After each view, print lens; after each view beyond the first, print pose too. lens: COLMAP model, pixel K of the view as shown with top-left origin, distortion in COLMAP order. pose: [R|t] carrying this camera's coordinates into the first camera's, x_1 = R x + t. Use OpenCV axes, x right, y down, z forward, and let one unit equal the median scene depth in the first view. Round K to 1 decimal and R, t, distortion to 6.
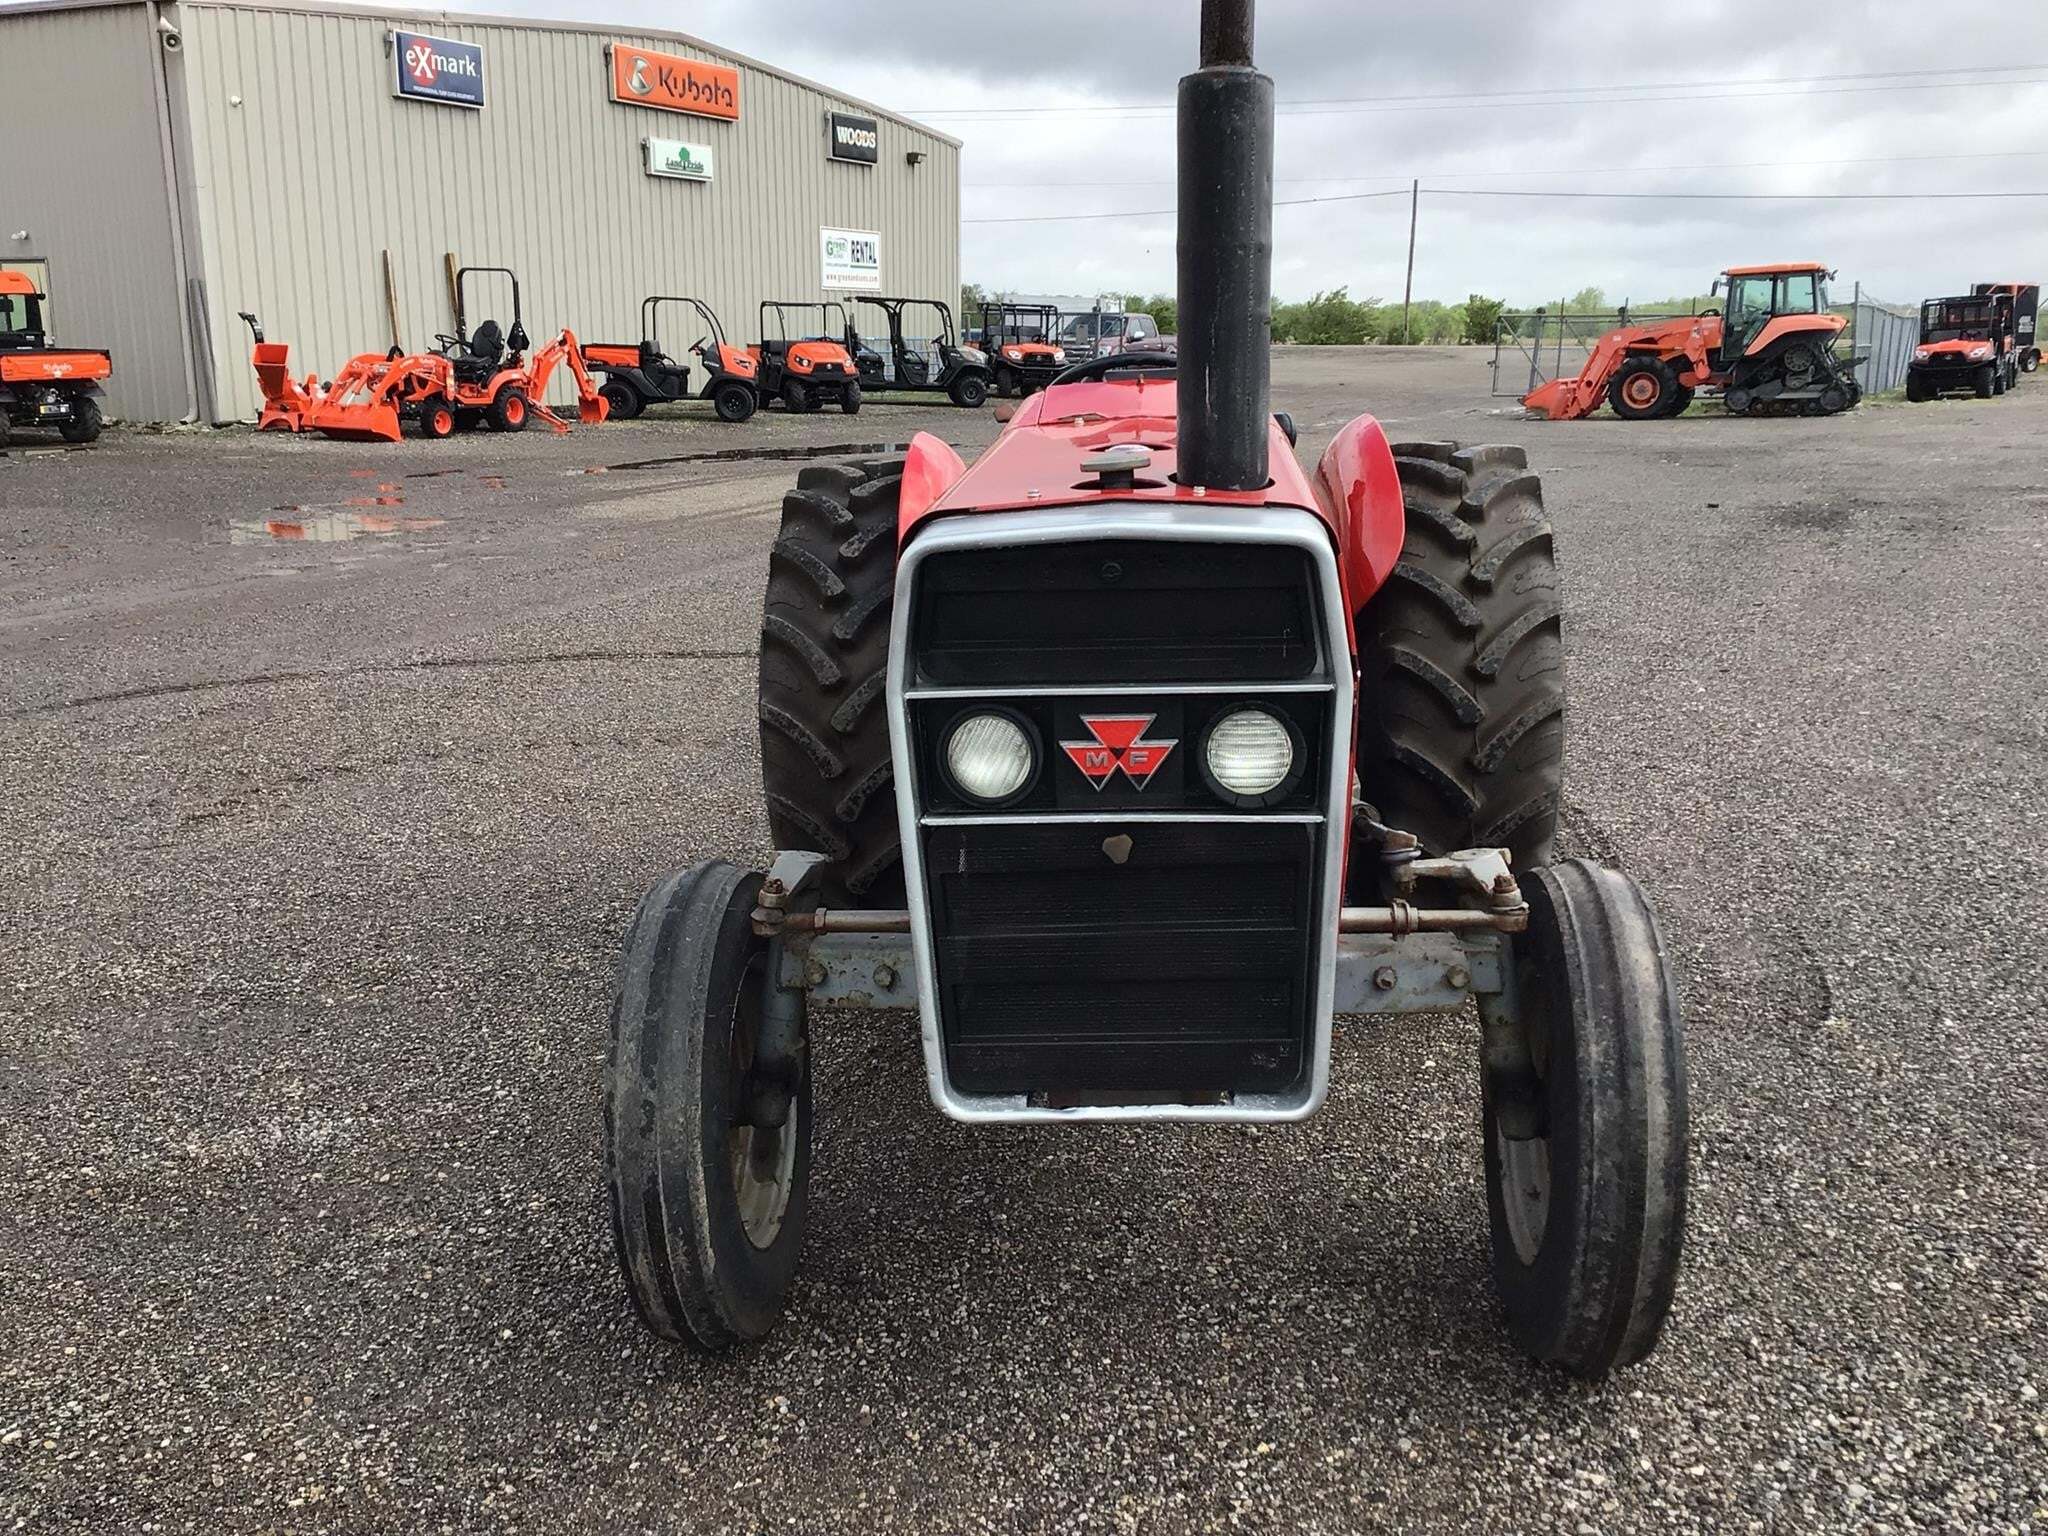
lens RADIAL K [[1846.2, 0, 1024.8], [0, 1846.2, 761.5], [0, 0, 1]] dist [0.131456, -0.241935]
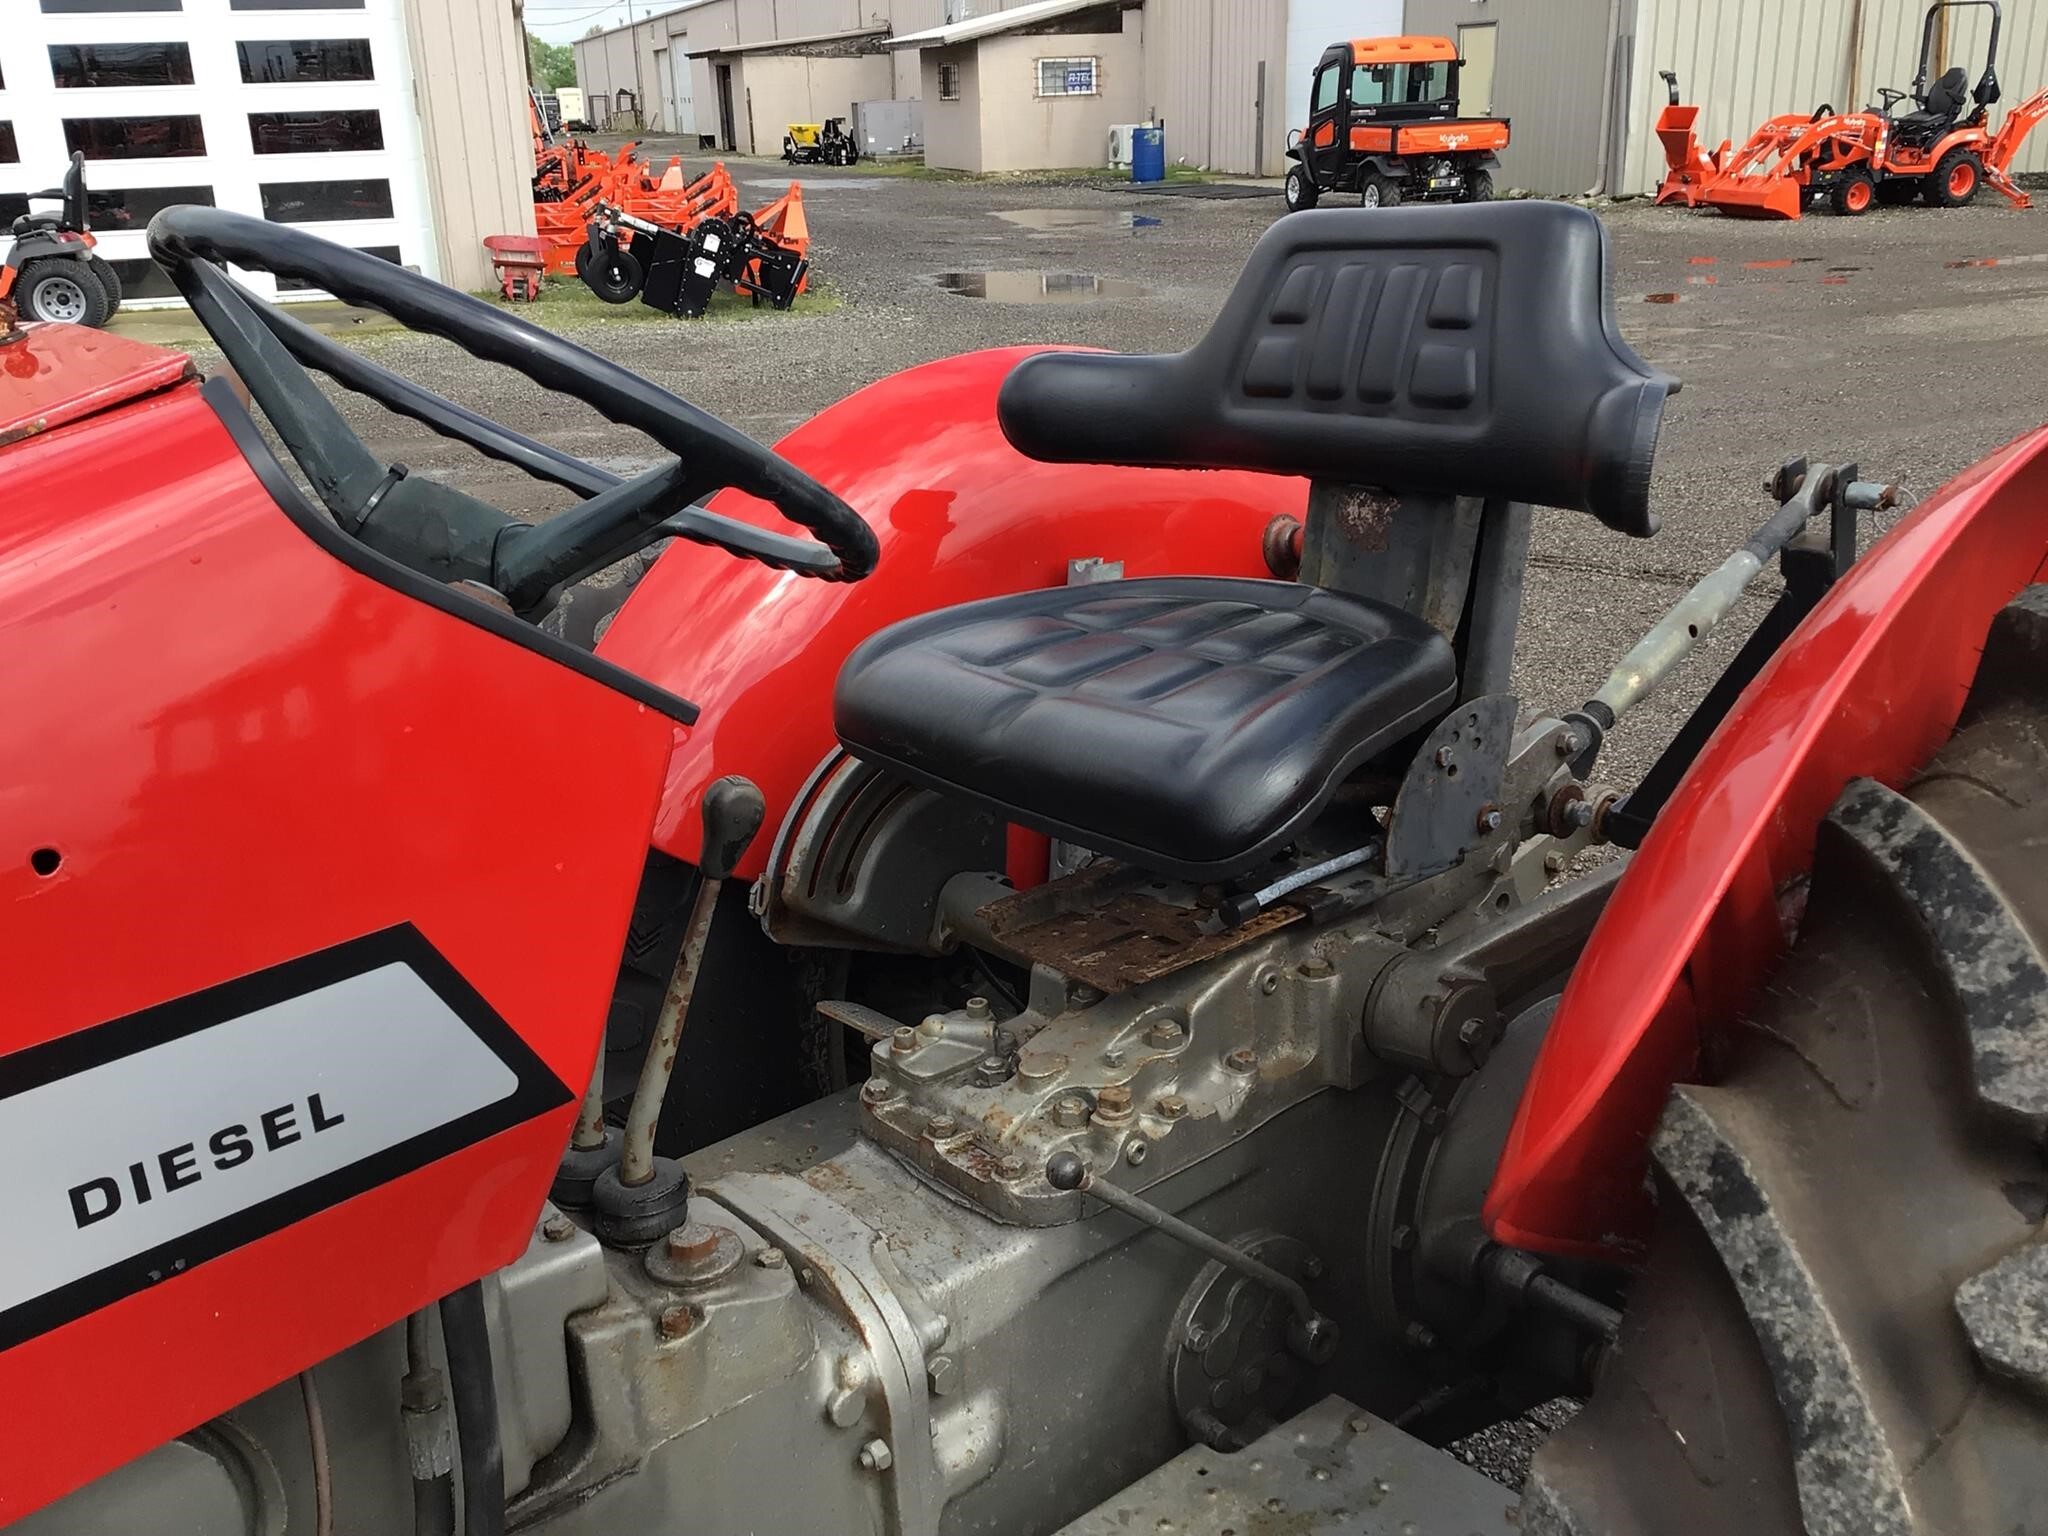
lens RADIAL K [[1835.0, 0, 1026.7], [0, 1835.0, 776.4], [0, 0, 1]] dist [0.070129, -0.112617]
pose [[0.701213, 0.221506, -0.677669, 0.042776], [-0.131077, 0.974363, 0.182853, -0.025803], [0.700799, -0.039392, 0.712271, 0.112444]]
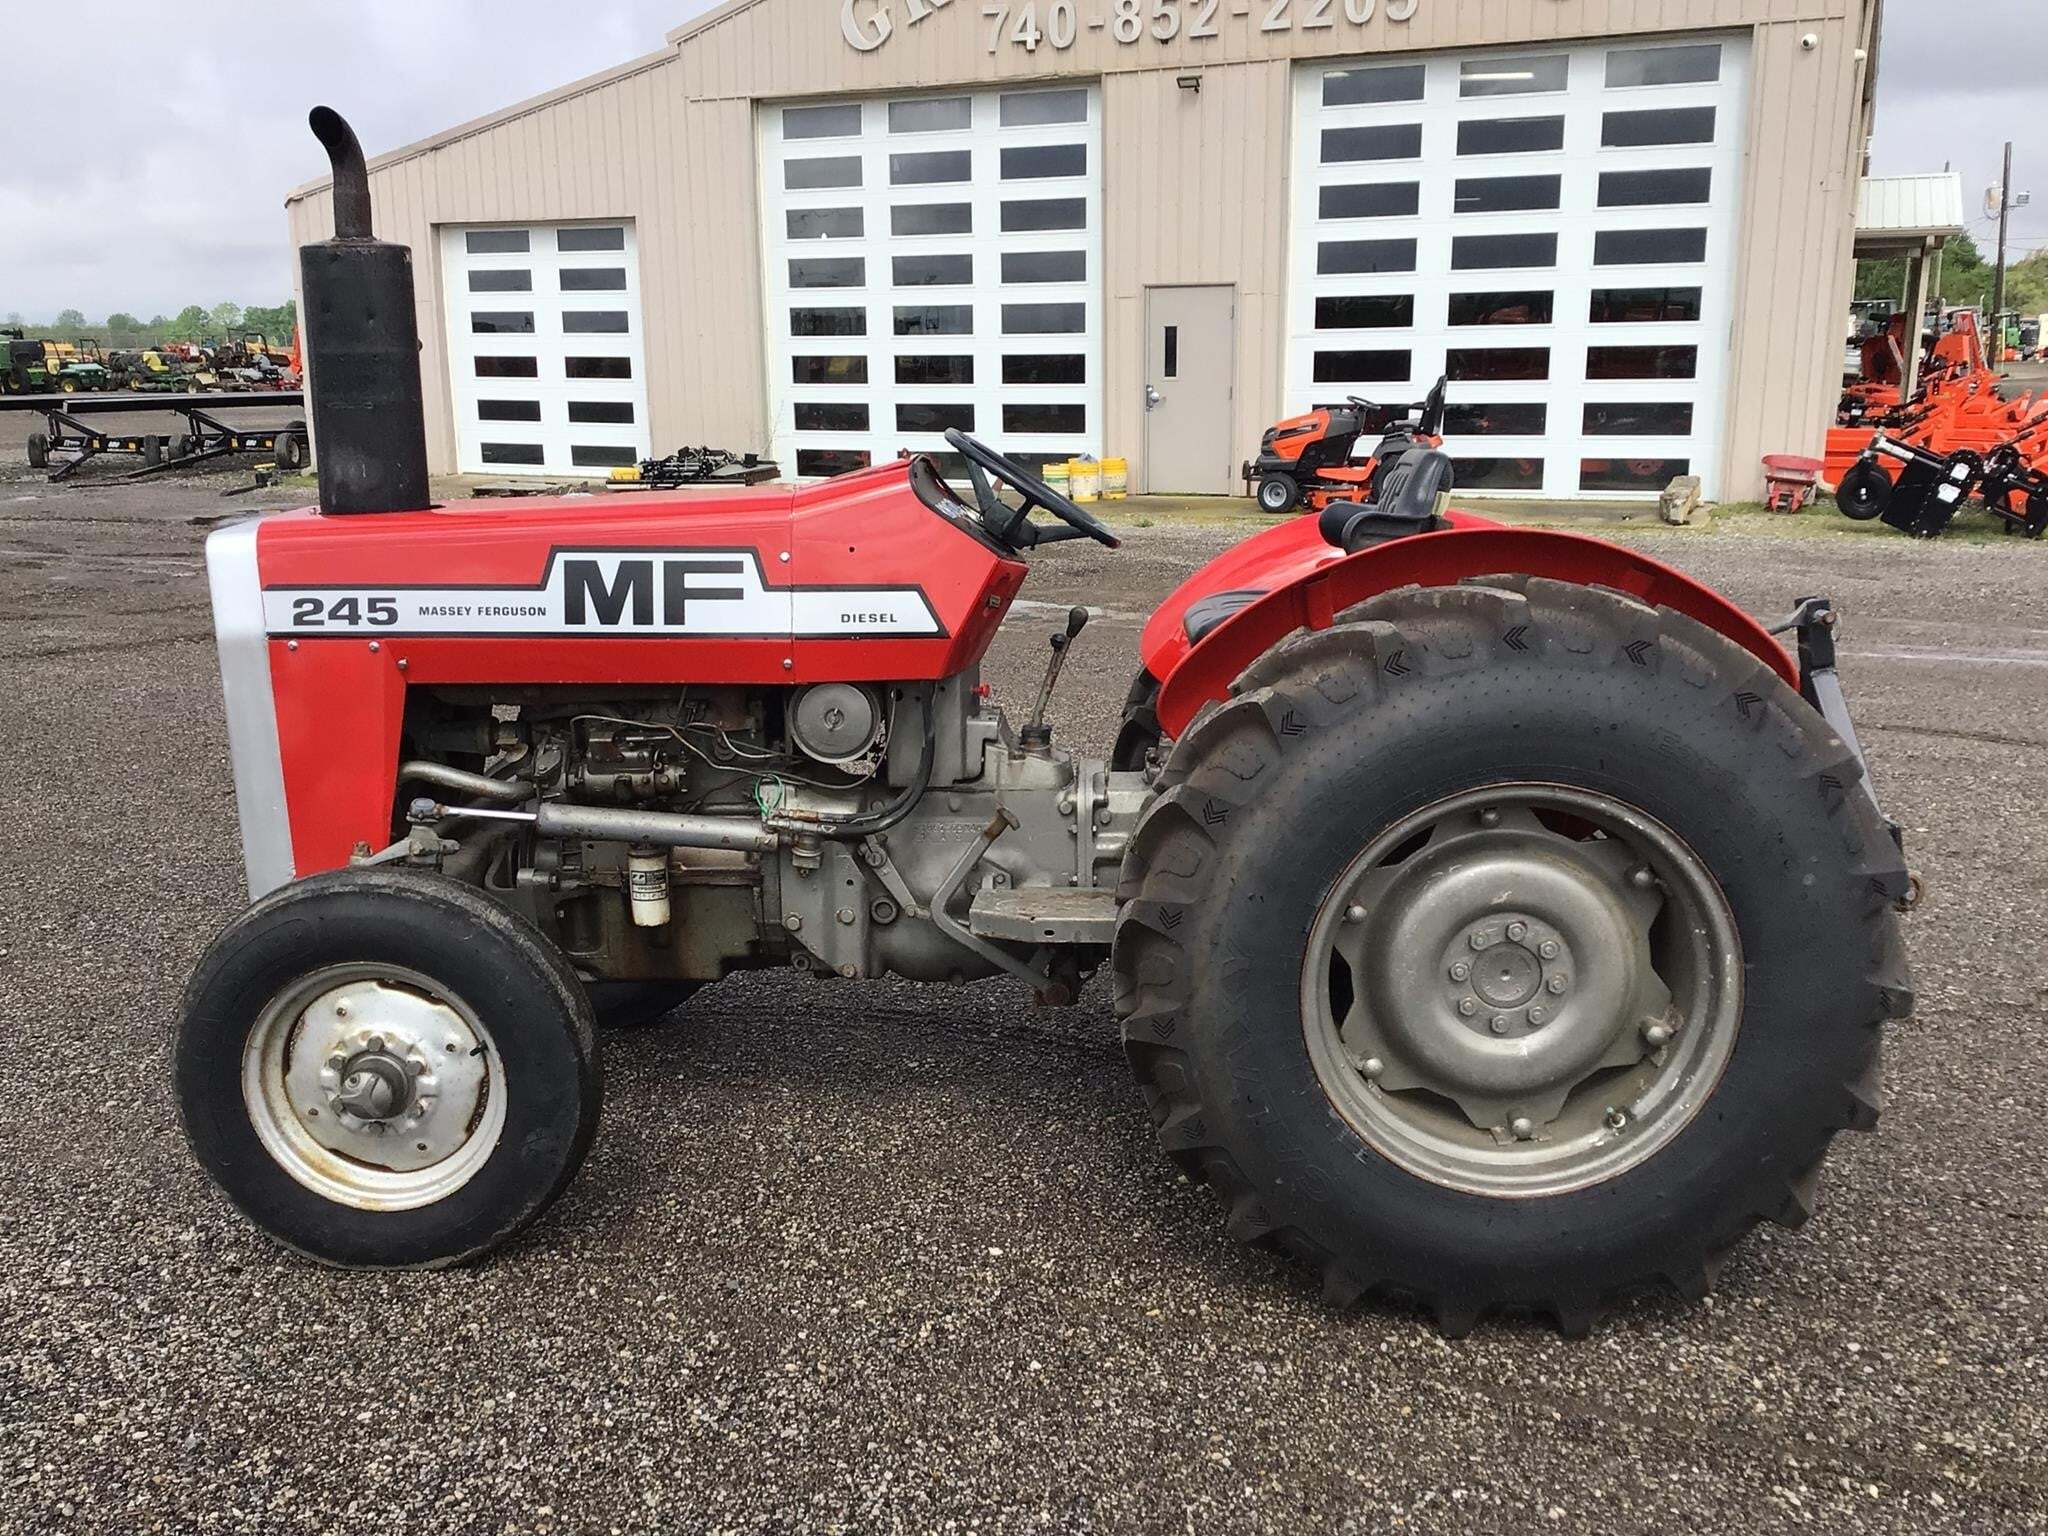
lens RADIAL K [[1846.2, 0, 1024.8], [0, 1846.2, 761.5], [0, 0, 1]] dist [0.131456, -0.241935]
pose [[0.039608, 0.211624, -0.976548, 0.142833], [-0.218969, 0.955398, 0.198160, -0.032355], [0.974927, 0.205986, 0.084181, 0.124285]]
